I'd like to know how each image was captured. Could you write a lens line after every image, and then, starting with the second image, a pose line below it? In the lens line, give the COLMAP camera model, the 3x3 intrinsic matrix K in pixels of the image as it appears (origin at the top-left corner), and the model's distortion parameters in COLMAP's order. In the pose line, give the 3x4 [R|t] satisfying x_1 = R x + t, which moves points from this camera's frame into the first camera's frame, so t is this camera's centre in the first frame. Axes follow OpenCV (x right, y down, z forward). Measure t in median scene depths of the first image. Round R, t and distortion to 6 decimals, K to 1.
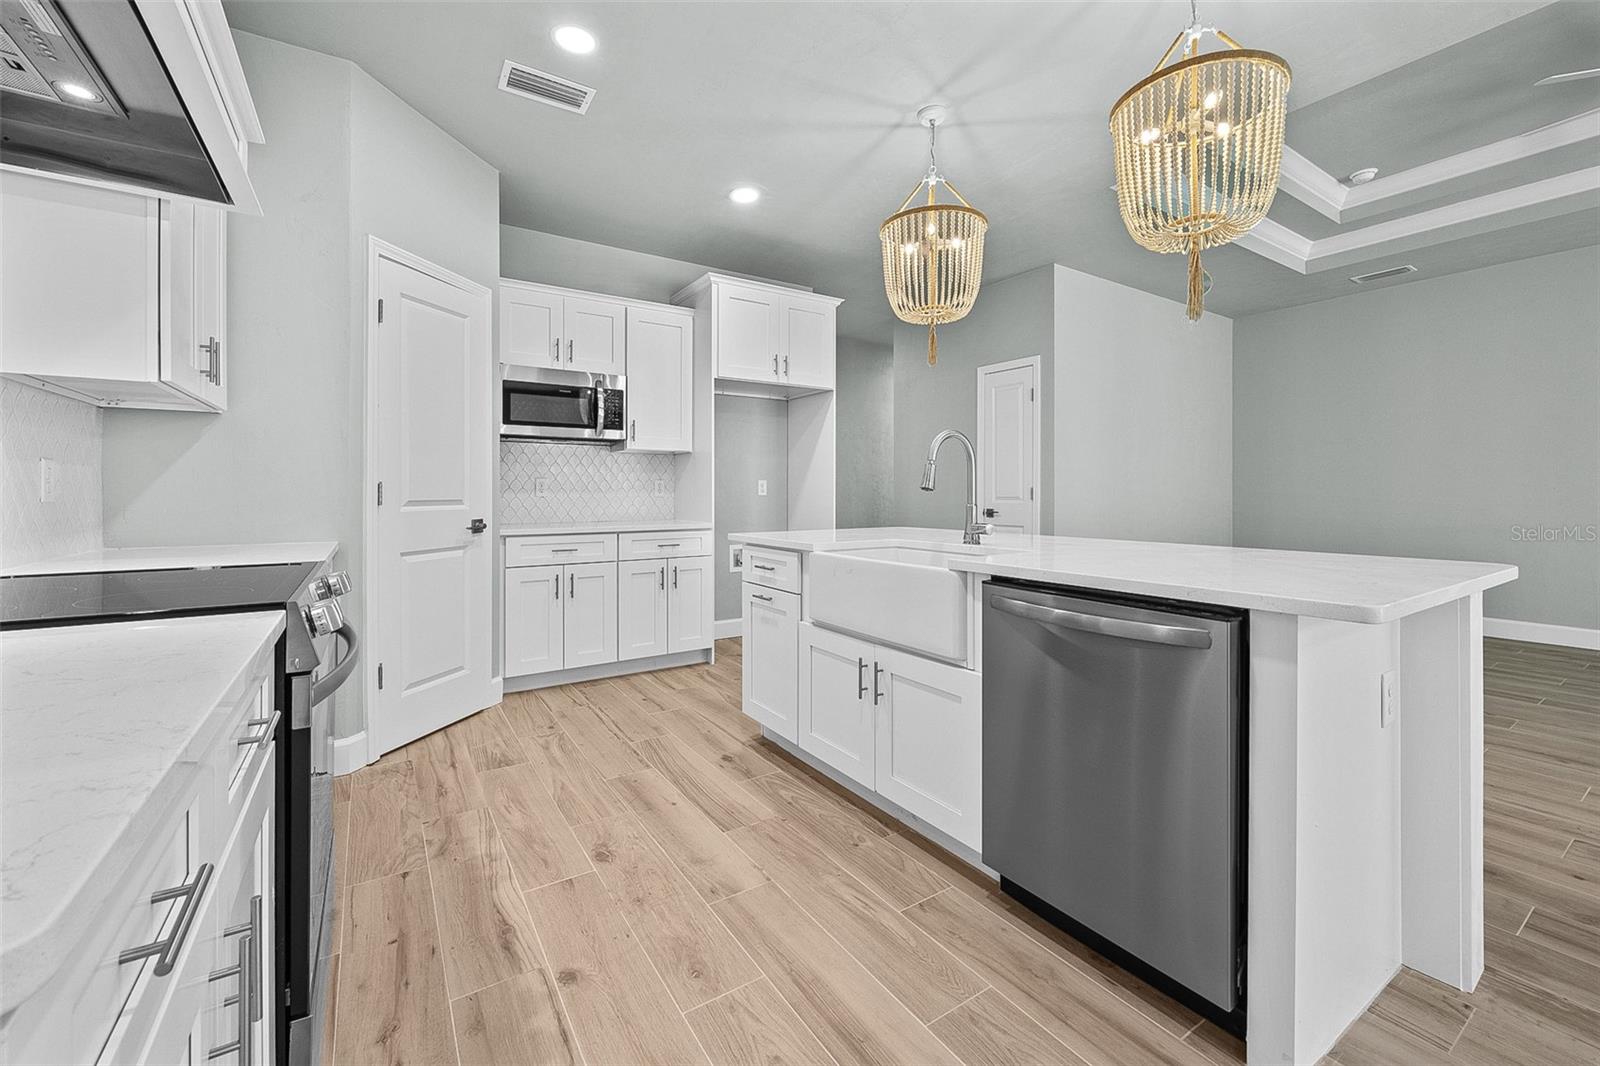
lens RADIAL K [[653.9, 0, 796.9], [0, 653.9, 496.0], [0, 0, 1]] dist [-0.000090, 0.000161]
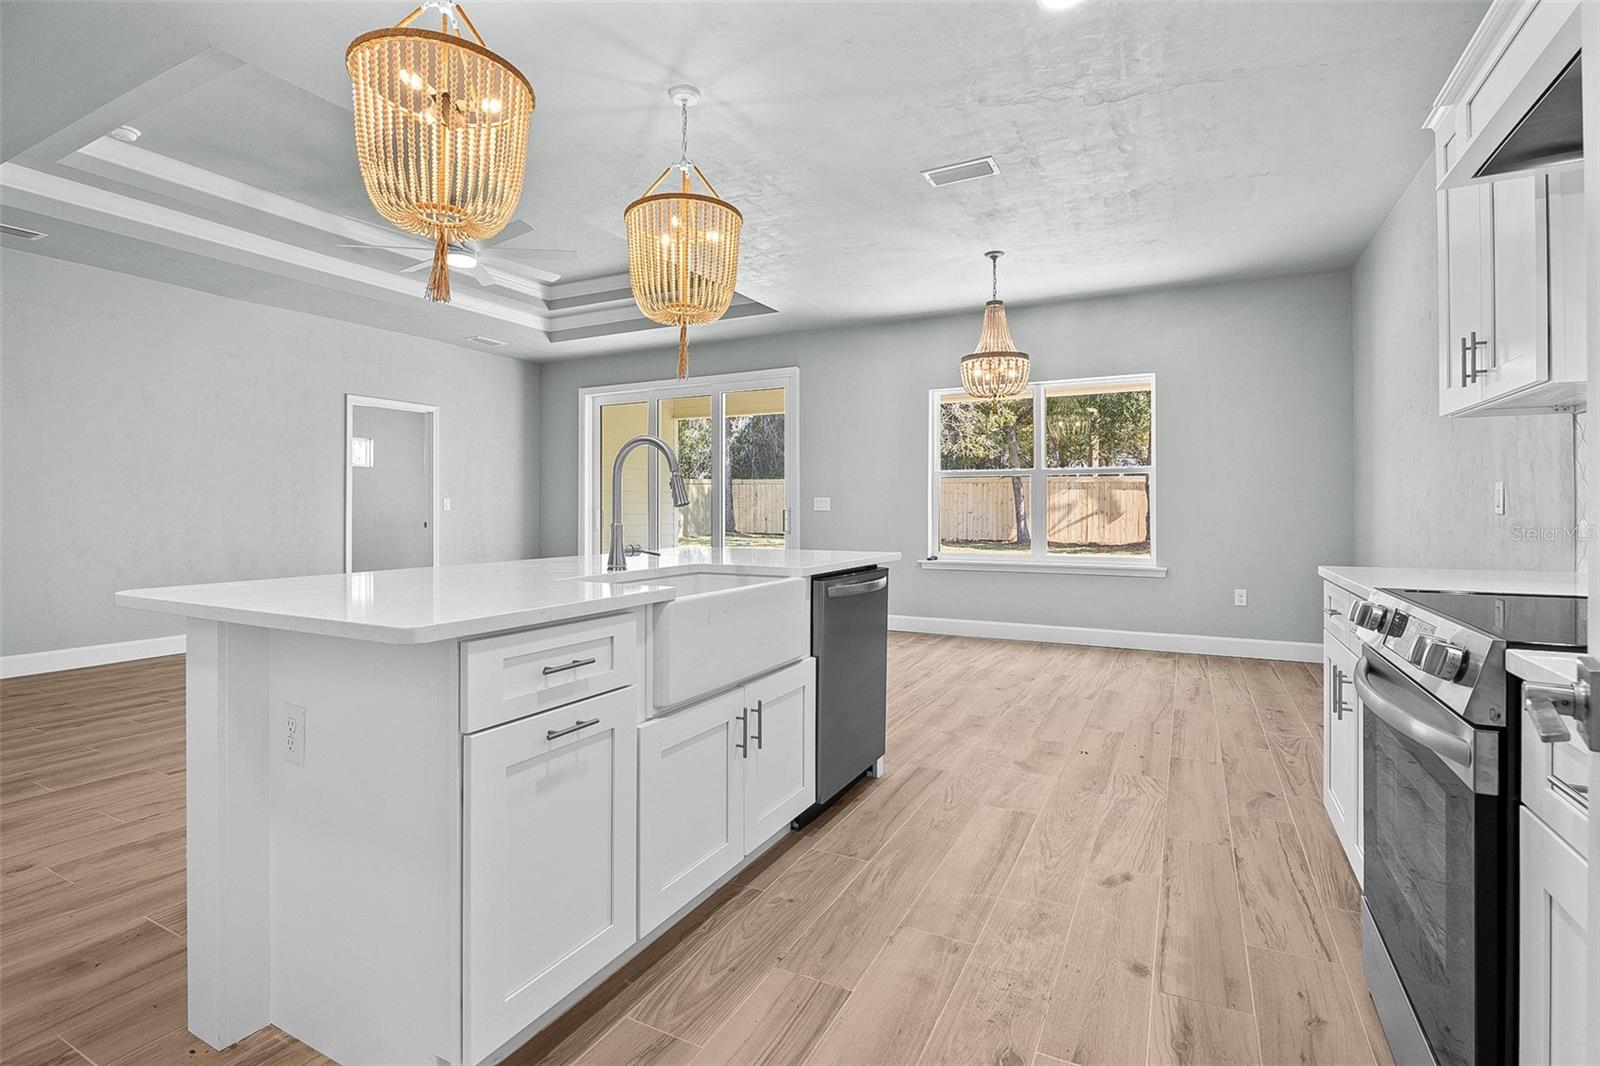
lens RADIAL K [[762.1, 0, 800.4], [0, 762.1, 504.4], [0, 0, 1]] dist [-0.013763, 0.000991]
pose [[-0.498858, 0.005661, 0.866665, -0.707432], [0.005597, 0.999979, -0.003310, -0.005869], [-0.866666, 0.003200, -0.498879, 1.295418]]
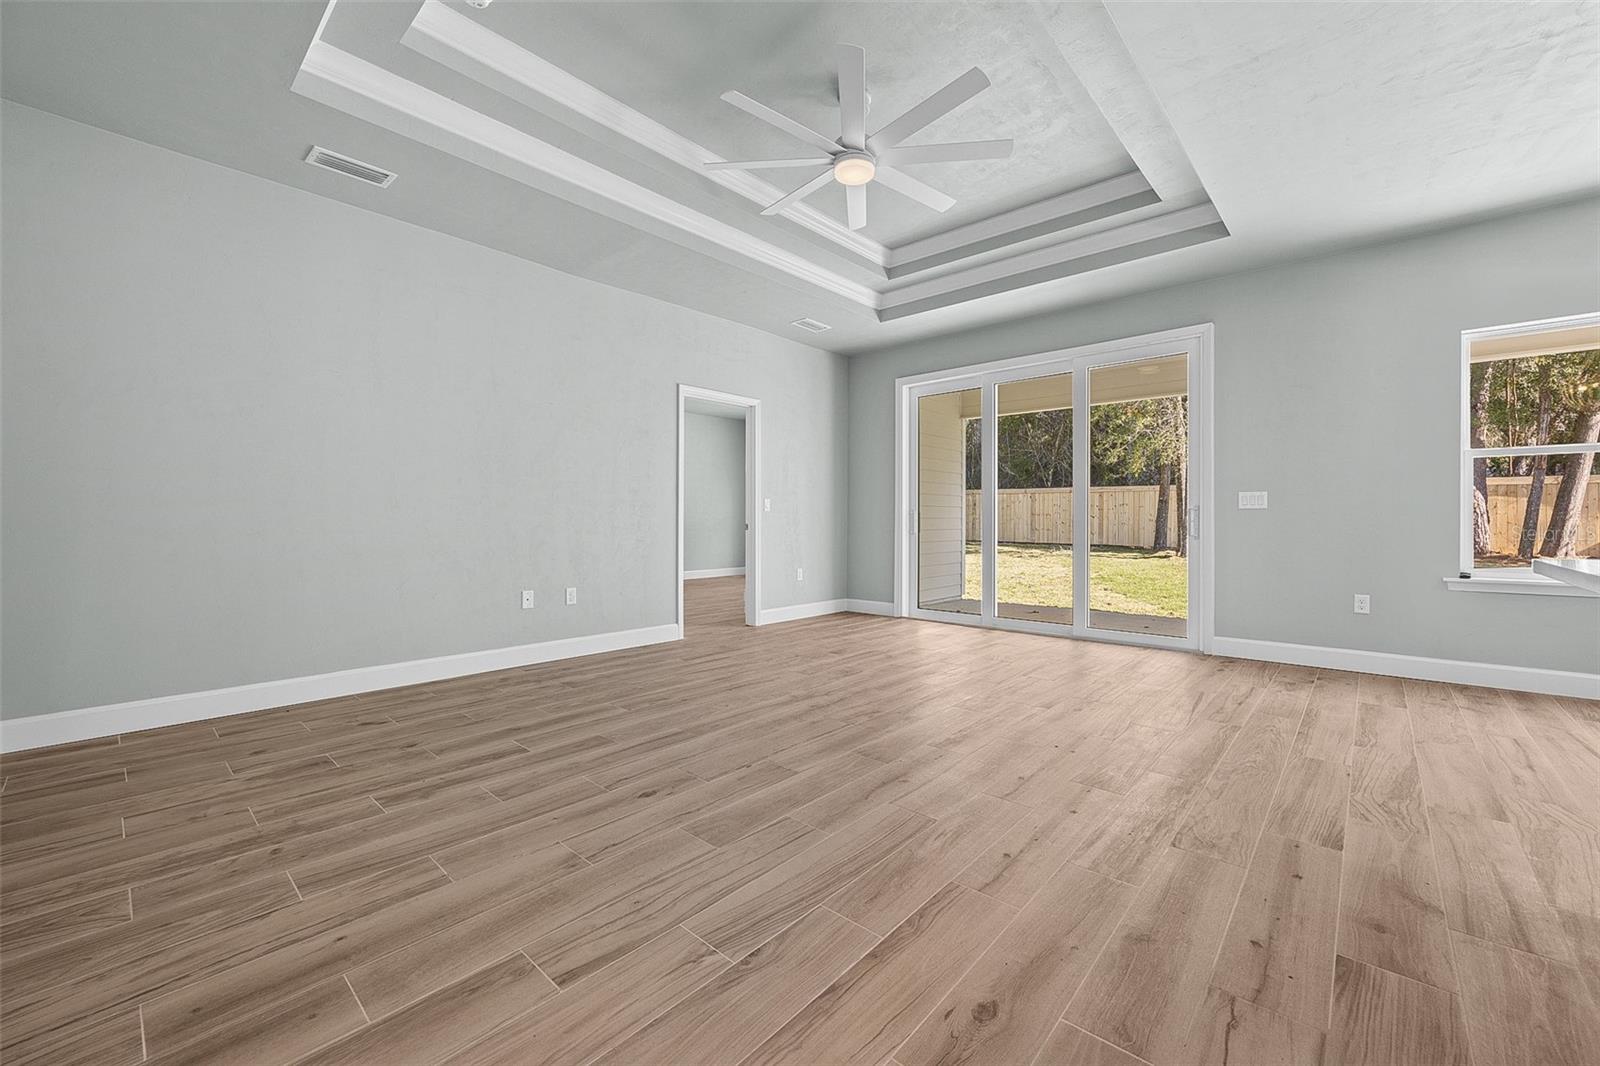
lens RADIAL K [[637.9, 0, 798.0], [0, 637.9, 521.7], [0, 0, 1]] dist [-0.006782, 0.000192]
pose [[-0.262222, 0.000048, 0.965008, 0.370199], [0.005811, 0.999982, 0.001530, 0.037527], [-0.964990, 0.006009, -0.262217, 1.534422]]
